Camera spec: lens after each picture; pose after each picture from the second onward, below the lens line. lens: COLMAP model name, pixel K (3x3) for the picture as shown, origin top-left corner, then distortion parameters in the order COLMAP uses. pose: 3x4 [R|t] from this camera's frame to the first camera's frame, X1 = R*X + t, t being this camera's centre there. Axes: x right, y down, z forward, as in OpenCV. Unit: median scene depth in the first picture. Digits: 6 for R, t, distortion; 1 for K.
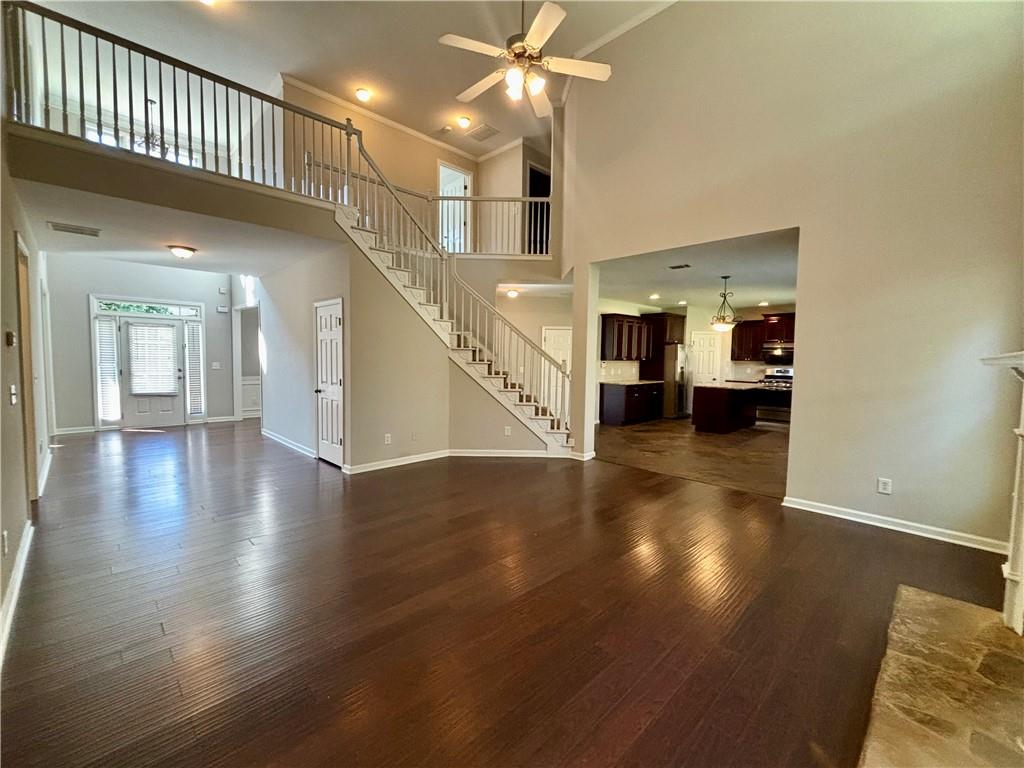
lens RADIAL K [[427.2, 0, 517.9], [0, 427.2, 382.8], [0, 0, 1]] dist [0.000784, 0.000236]
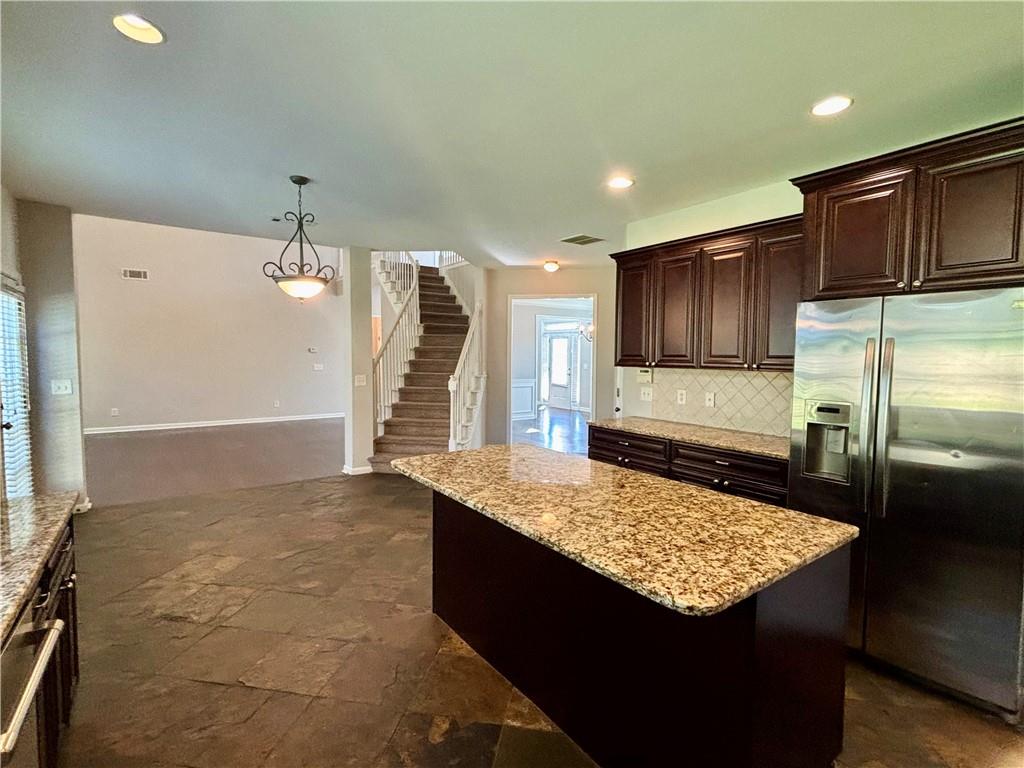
lens RADIAL K [[480.6, 0, 513.0], [0, 480.6, 378.8], [0, 0, 1]] dist [0.002366, 0.000454]
pose [[-0.158402, 0.036491, -0.986700, 0.793180], [-0.069588, 0.996419, 0.048022, -0.062674], [0.984919, 0.076270, -0.155295, 1.120512]]
